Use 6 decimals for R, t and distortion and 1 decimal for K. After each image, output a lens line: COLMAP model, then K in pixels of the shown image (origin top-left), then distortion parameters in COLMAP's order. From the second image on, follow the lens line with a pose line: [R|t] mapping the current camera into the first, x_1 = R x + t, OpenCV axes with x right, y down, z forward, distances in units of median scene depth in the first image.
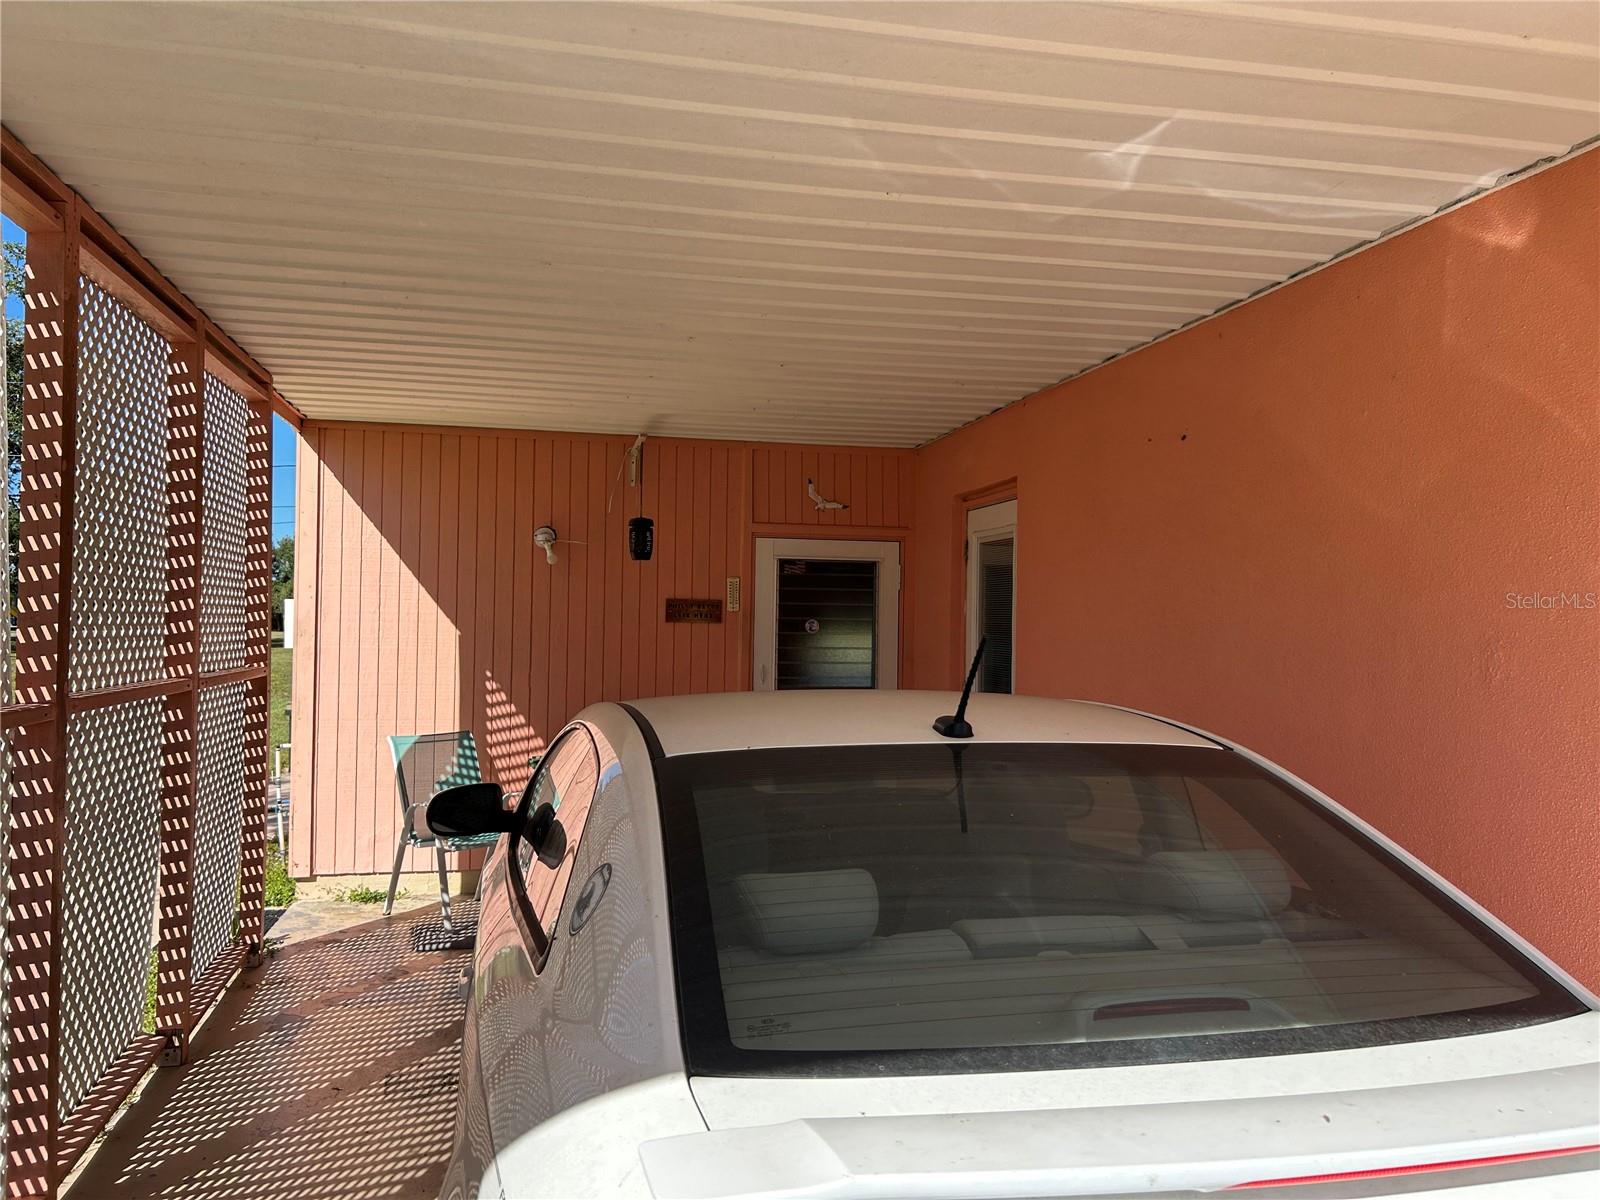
lens RADIAL K [[1178.0, 0, 788.9], [0, 1178.0, 587.8], [0, 0, 1]] dist [0.041944, -0.059084]
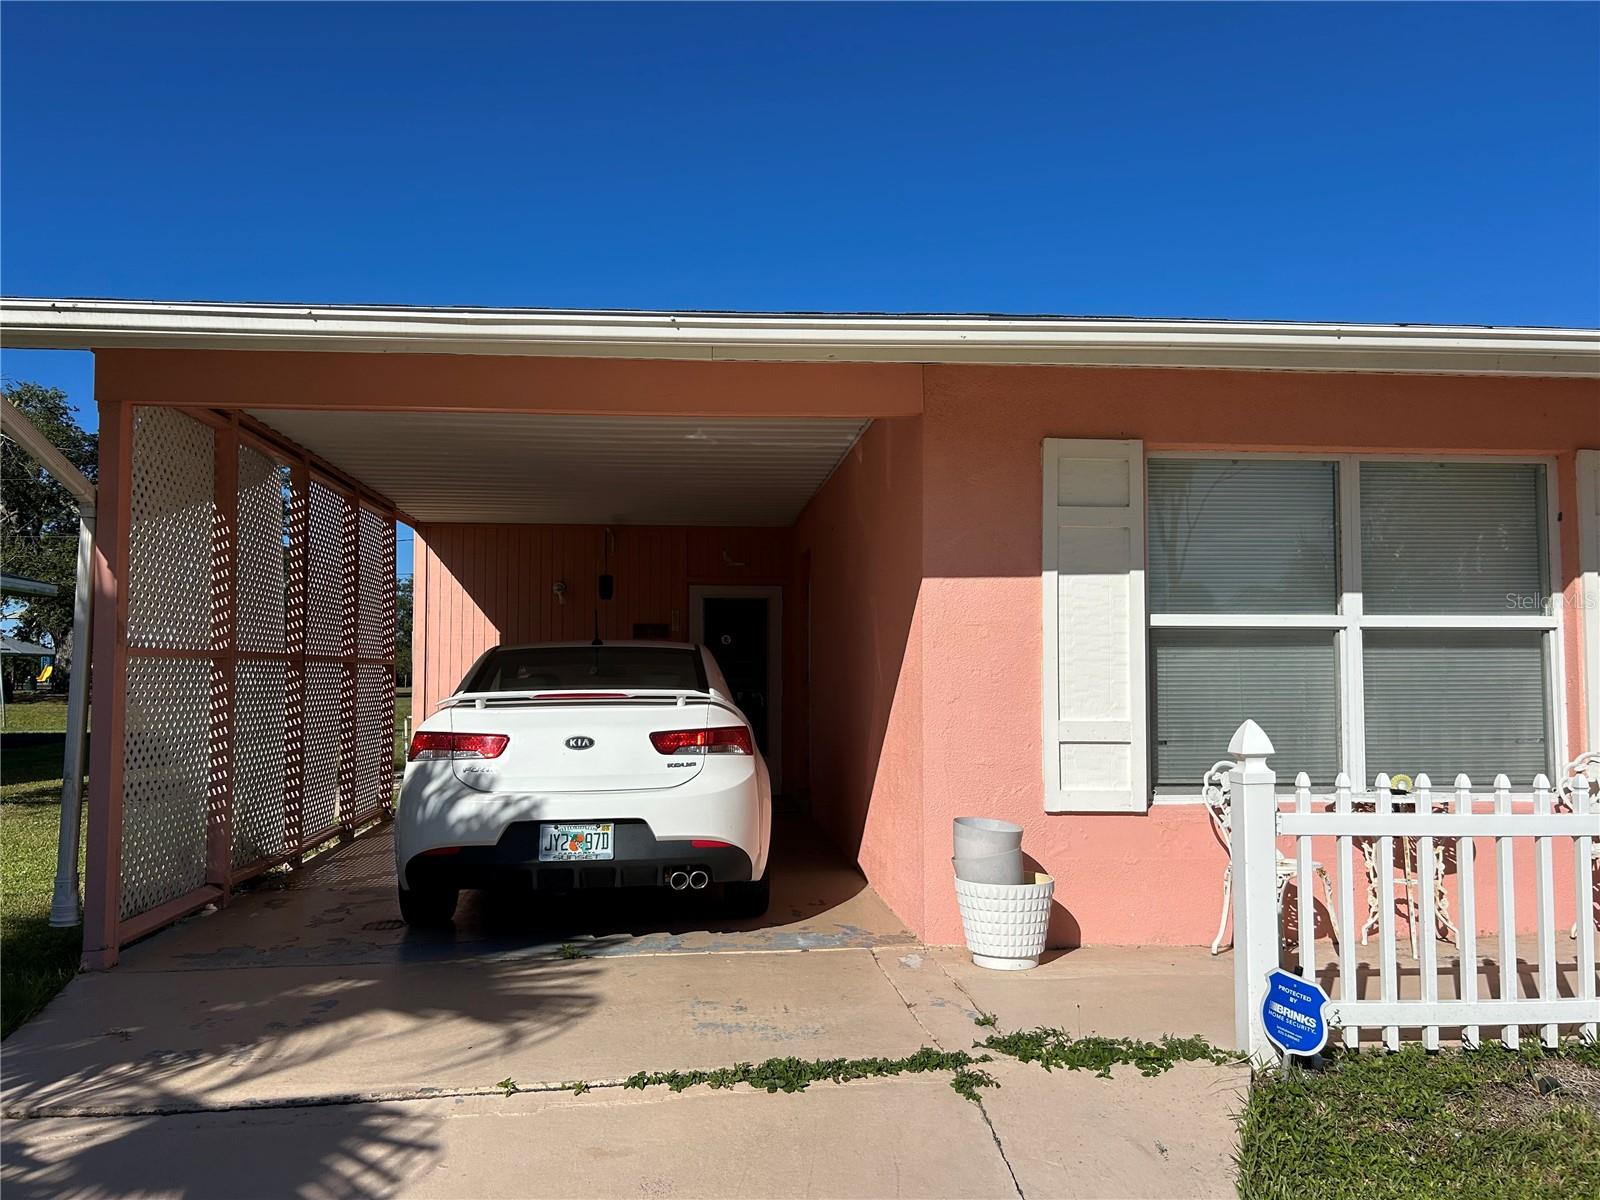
lens RADIAL K [[1178.0, 0, 794.8], [0, 1178.0, 611.6], [0, 0, 1]] dist [0.041944, -0.059084]
pose [[0.993397, -0.020860, -0.112817, 0.316131], [0.017879, 0.999466, -0.027369, 0.042985], [0.113327, 0.025171, 0.993239, -0.619071]]
